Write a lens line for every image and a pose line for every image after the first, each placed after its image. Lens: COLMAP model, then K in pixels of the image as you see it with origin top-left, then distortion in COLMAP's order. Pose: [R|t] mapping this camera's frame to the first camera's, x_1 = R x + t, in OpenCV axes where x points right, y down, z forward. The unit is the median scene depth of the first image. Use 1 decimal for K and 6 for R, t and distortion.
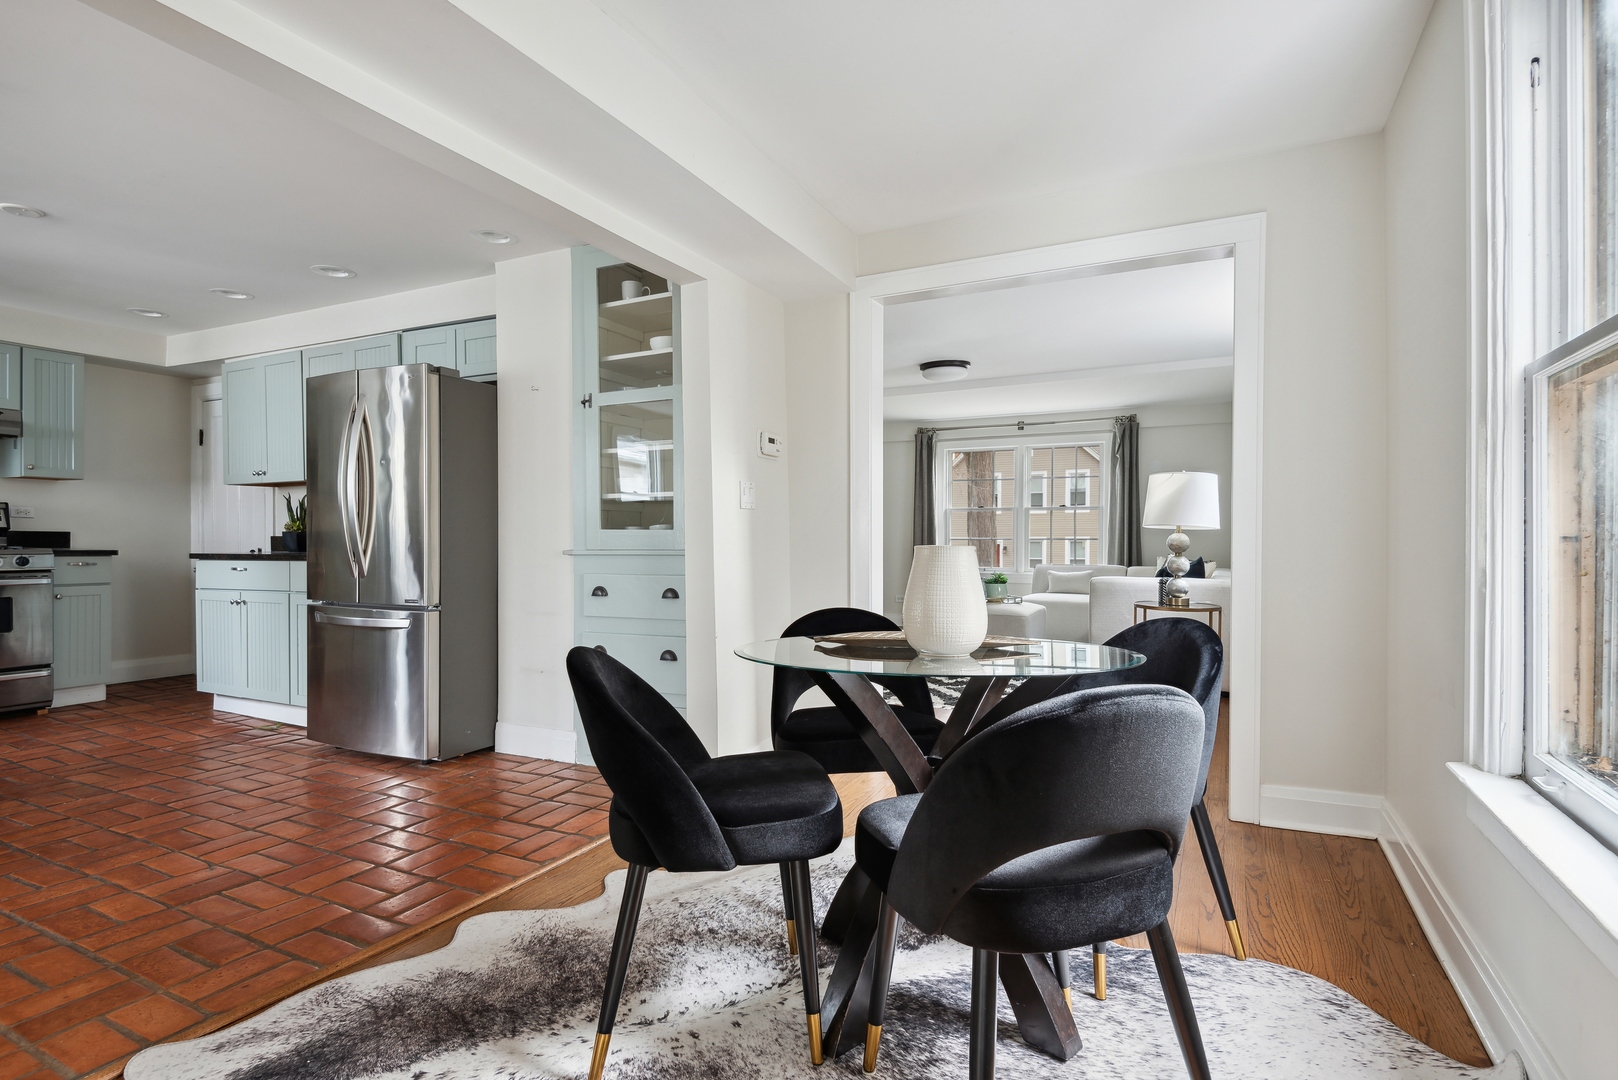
lens RADIAL K [[803.2, 0, 832.4], [0, 803.2, 551.8], [0, 0, 1]] dist [0.001288, -0.015163]
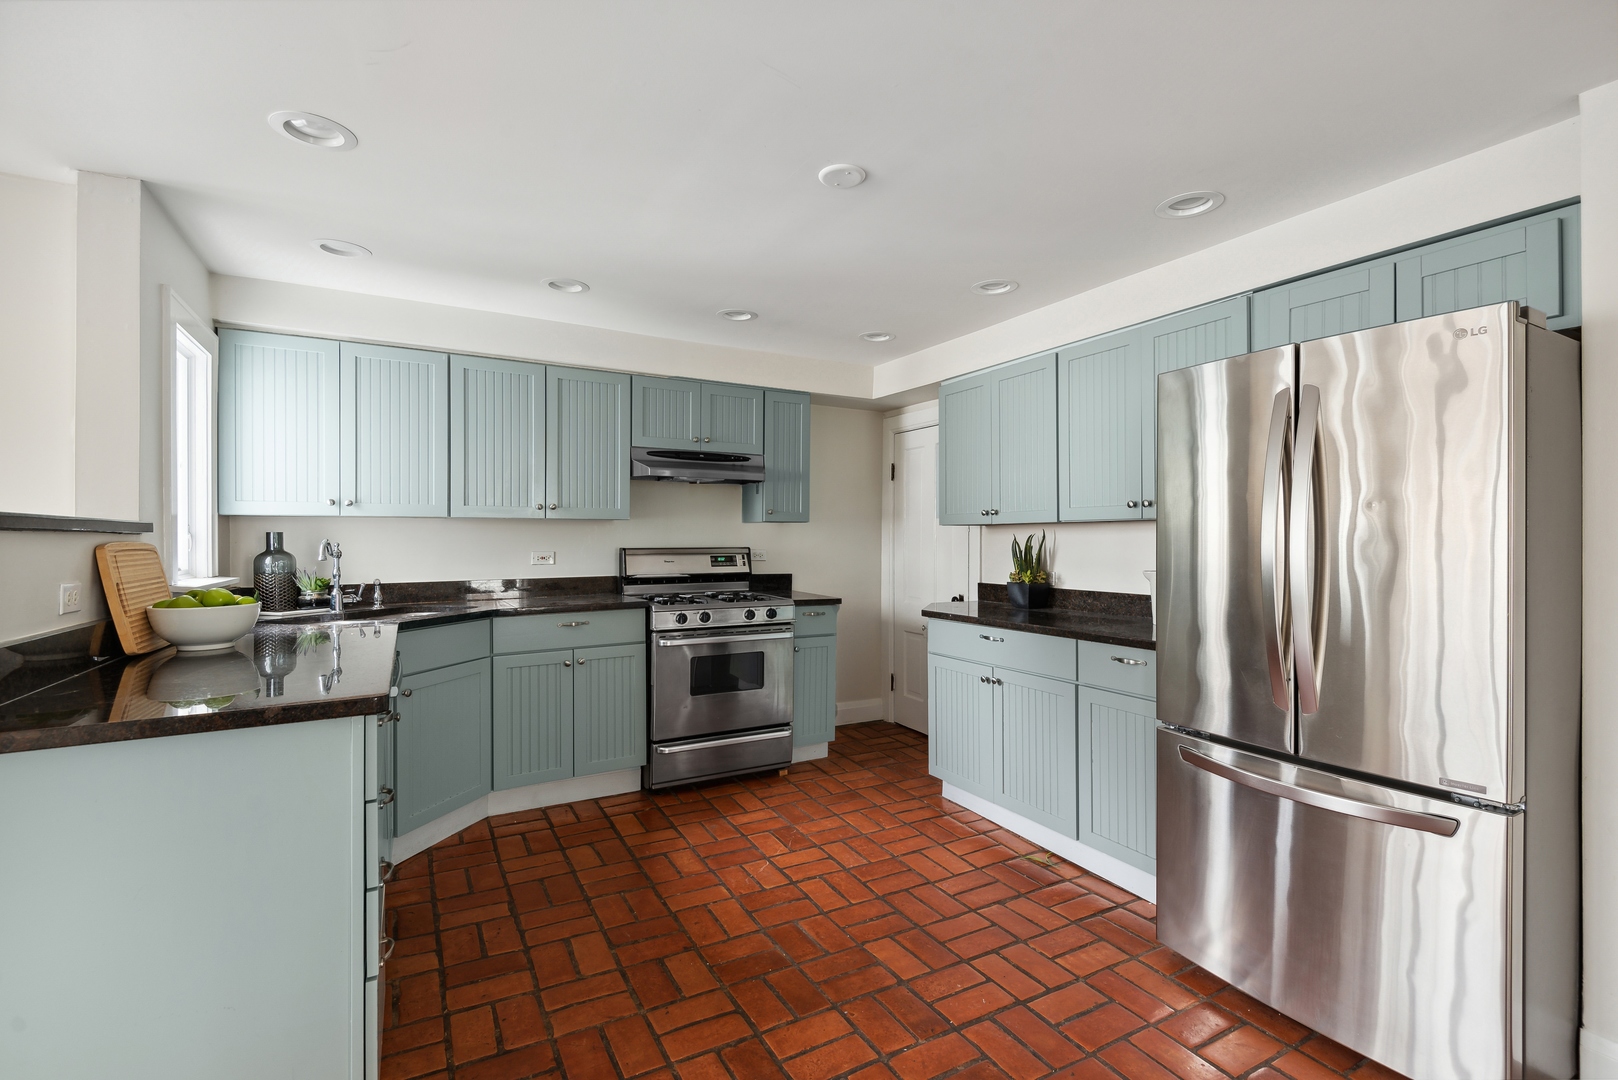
lens RADIAL K [[732.2, 0, 809.0], [0, 732.2, 540.0], [0, 0, 1]] dist [0.005179, -0.011863]
pose [[0.806007, -0.000314, -0.591906, -0.470651], [-0.010695, 0.999829, -0.015095, -0.063650], [0.591810, 0.018497, 0.805865, 0.319382]]
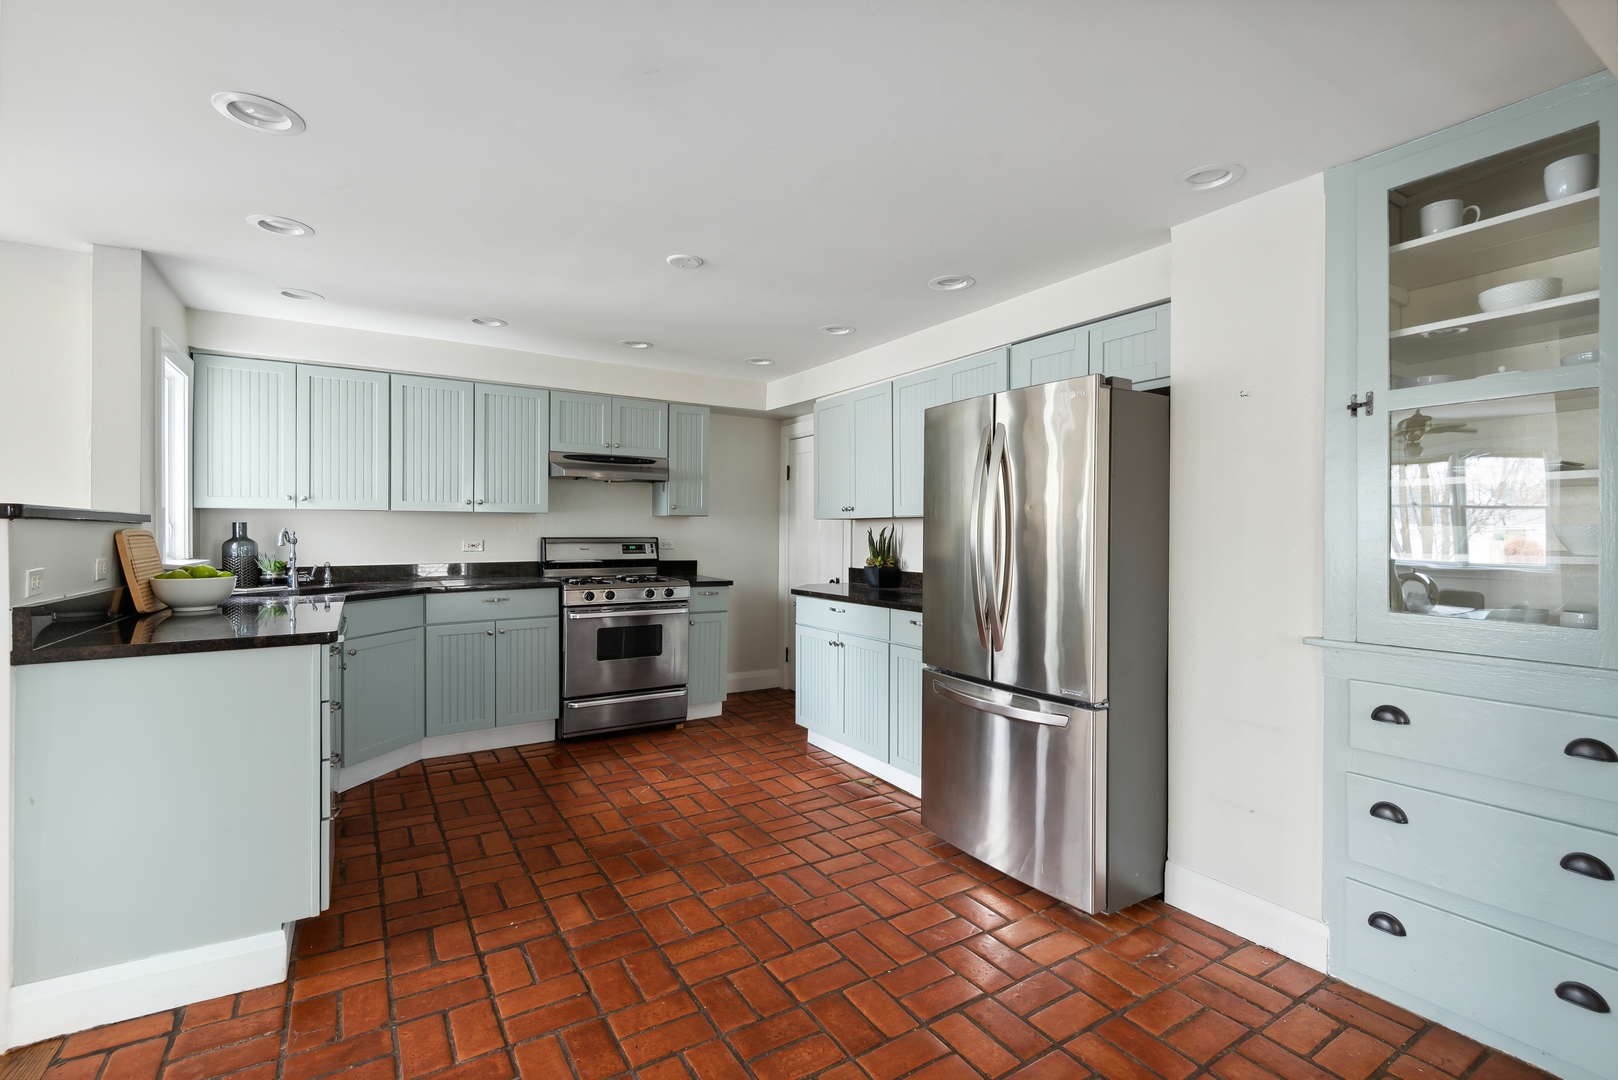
lens RADIAL K [[728.1, 0, 812.6], [0, 728.1, 534.6], [0, 0, 1]] dist [0.000045, -0.012170]
pose [[0.839431, 0.003419, -0.543455, -0.288971], [-0.013039, 0.999819, -0.013850, -0.059311], [0.543309, 0.018712, 0.839324, 0.238714]]
